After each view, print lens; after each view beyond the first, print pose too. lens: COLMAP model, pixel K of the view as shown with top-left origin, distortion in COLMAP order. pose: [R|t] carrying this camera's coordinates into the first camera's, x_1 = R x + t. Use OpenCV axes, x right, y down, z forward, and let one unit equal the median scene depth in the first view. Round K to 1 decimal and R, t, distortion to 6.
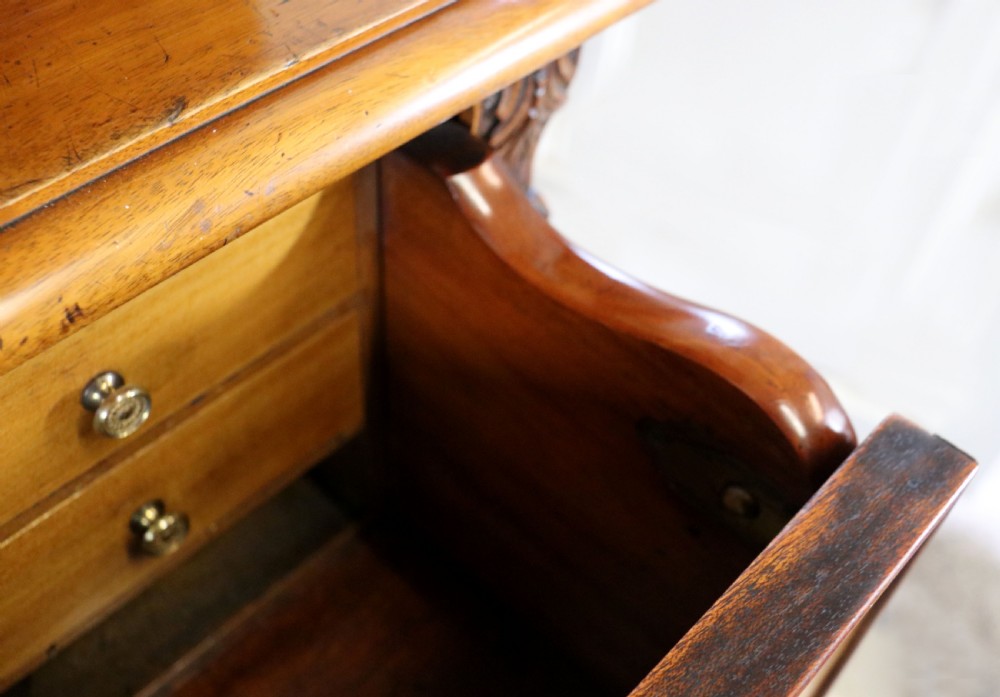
lens RADIAL K [[1122.5, 0, 500.0], [0, 1122.5, 348.5], [0, 0, 1]] dist [-0.024611, -0.023906]
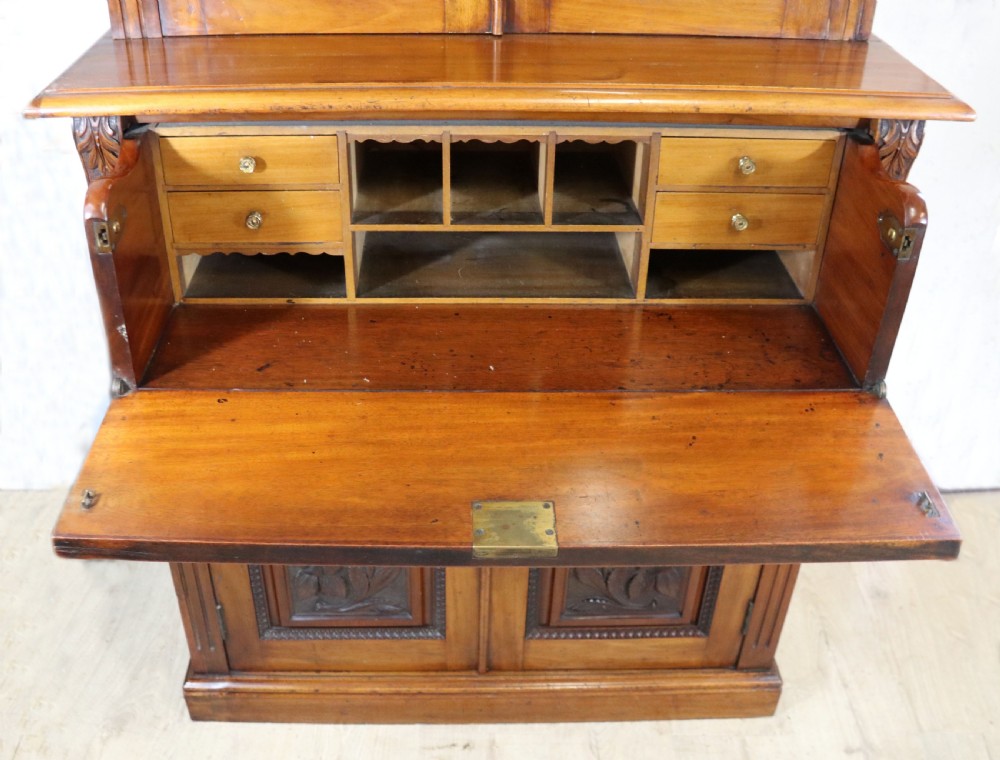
lens RADIAL K [[1005.1, 0, 445.9], [0, 1005.1, 336.3], [0, 0, 1]] dist [-0.184194, 0.113208]
pose [[0.677512, 0.329852, -0.657401, 1.600997], [-0.521467, 0.845747, -0.113065, 1.723222], [0.518700, 0.419416, 0.745011, -2.089536]]
